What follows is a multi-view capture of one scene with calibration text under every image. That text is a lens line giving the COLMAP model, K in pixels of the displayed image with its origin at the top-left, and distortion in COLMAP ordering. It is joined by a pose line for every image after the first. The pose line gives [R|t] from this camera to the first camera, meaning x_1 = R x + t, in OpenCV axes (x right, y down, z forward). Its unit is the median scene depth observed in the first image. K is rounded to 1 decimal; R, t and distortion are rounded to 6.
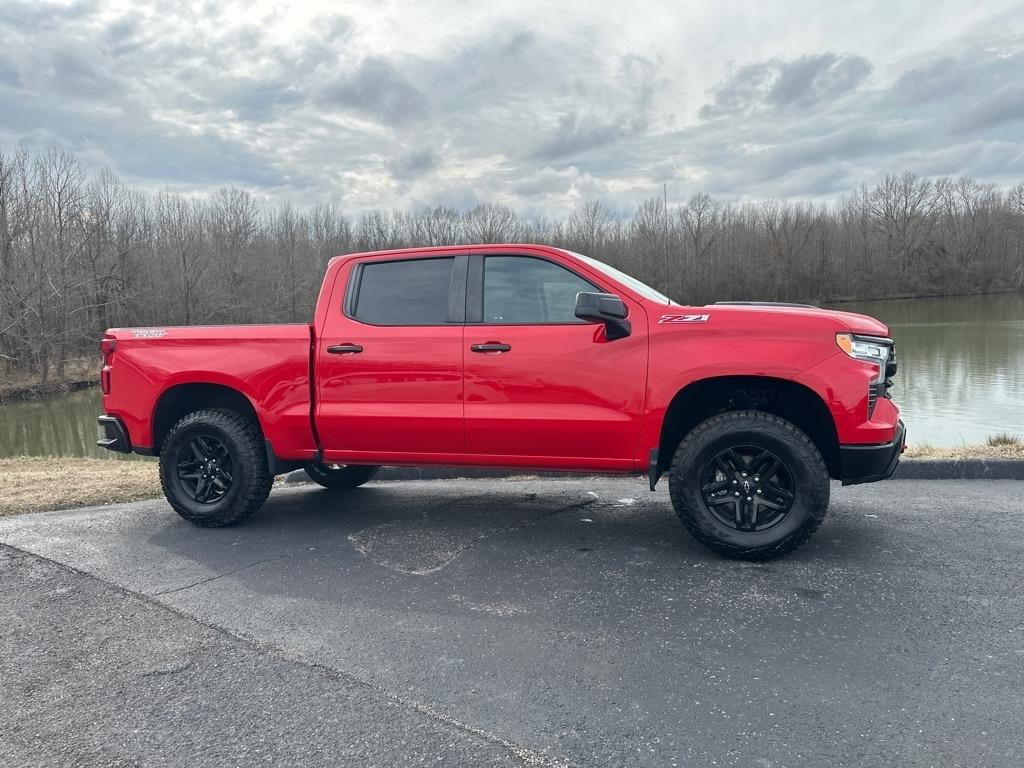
lens RADIAL K [[718.1, 0, 512.6], [0, 718.1, 385.3], [0, 0, 1]] dist [0.062722, -0.068752]
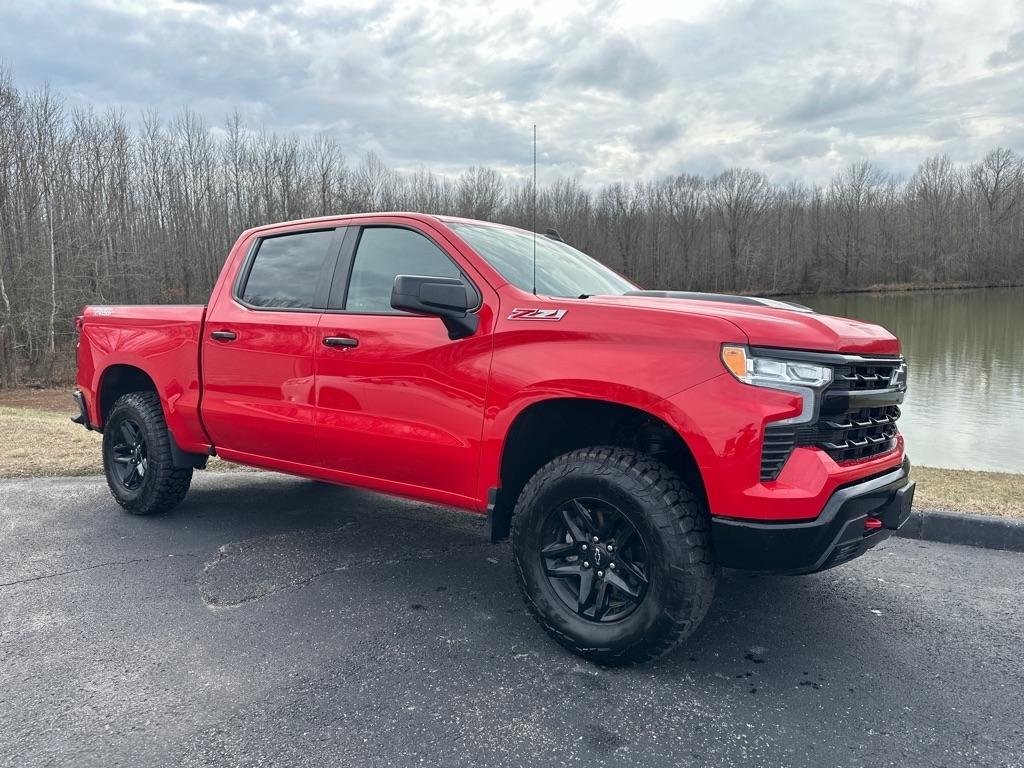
lens RADIAL K [[726.8, 0, 514.5], [0, 726.8, 381.4], [0, 0, 1]] dist [0.033691, -0.042366]
pose [[0.944622, 0.054708, -0.323569, 0.271025], [-0.044684, 0.998265, 0.038333, -0.030794], [0.325105, -0.021752, 0.945428, 0.177750]]
